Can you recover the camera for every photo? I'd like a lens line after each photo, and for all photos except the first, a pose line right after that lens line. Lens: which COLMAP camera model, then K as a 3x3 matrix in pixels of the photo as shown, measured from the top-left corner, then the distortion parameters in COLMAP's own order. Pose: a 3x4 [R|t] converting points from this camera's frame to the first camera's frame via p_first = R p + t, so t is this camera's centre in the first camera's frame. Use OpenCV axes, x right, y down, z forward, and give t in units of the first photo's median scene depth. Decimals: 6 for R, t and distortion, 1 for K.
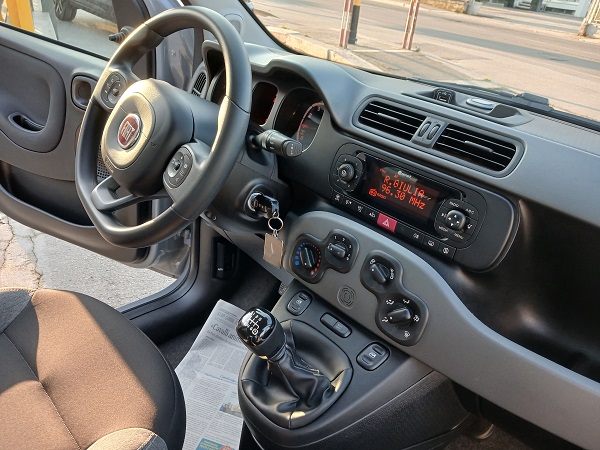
lens RADIAL K [[476.9, 0, 306.5], [0, 476.9, 225.0], [0, 0, 1]] dist [-0.002601, -0.008843]
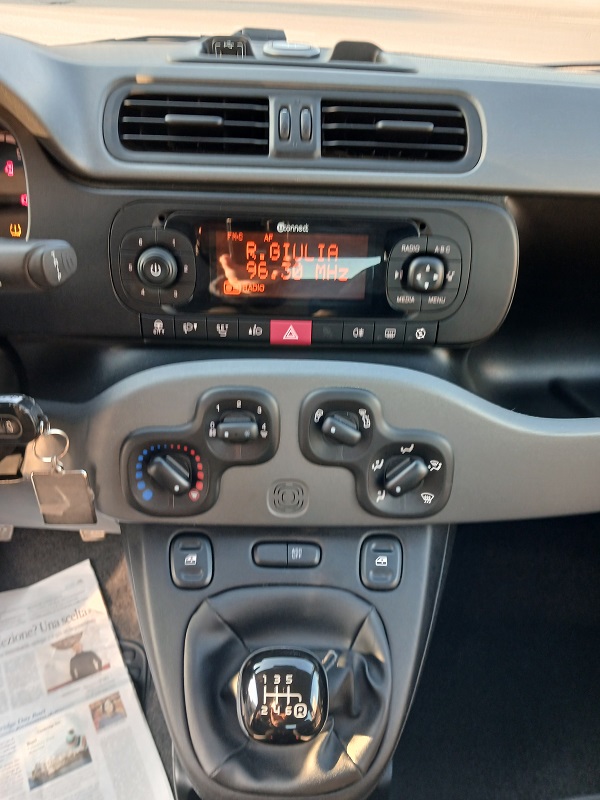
lens RADIAL K [[635.9, 0, 304.0], [0, 635.9, 413.4], [0, 0, 1]] dist [-0.002601, -0.008843]
pose [[0.692318, -0.495120, 0.524930, -0.220405], [0.372154, 0.868243, 0.328111, -0.148380], [-0.618221, -0.031802, 0.785361, 0.468721]]
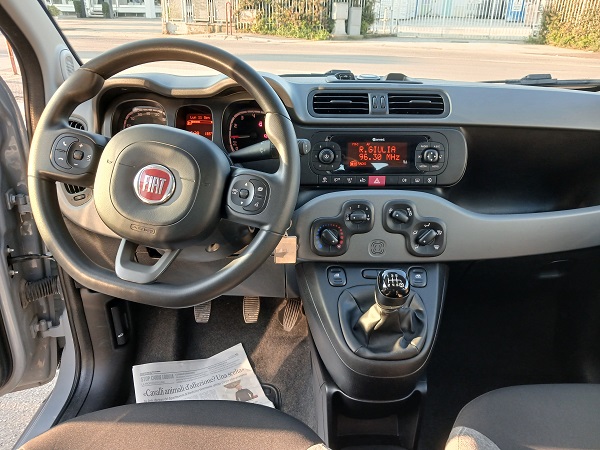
lens RADIAL K [[478.8, 0, 299.9], [0, 478.8, 236.7], [0, 0, 1]] dist [0.048859, -0.010461]
pose [[0.709283, -0.389995, 0.587216, -0.790630], [0.392692, 0.910392, 0.130307, -0.117917], [-0.585415, 0.138170, 0.798873, 0.129411]]
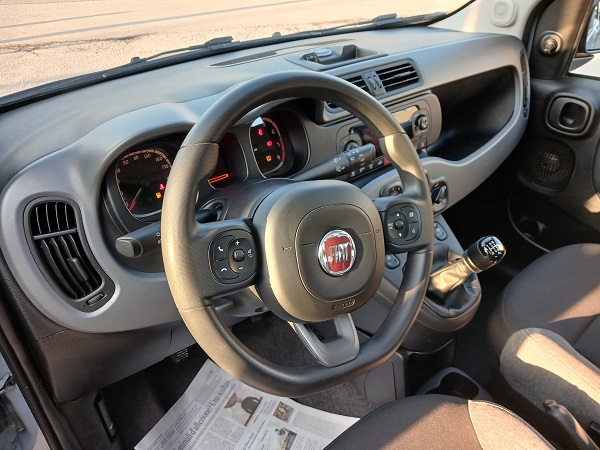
lens RADIAL K [[466.2, 0, 298.7], [0, 466.2, 237.7], [0, 0, 1]] dist [-0.002576, -0.002147]
pose [[0.104625, -0.650972, 0.751857, -0.969690], [0.483241, 0.694034, 0.533662, -0.664966], [-0.869213, 0.307494, 0.387190, 0.802734]]
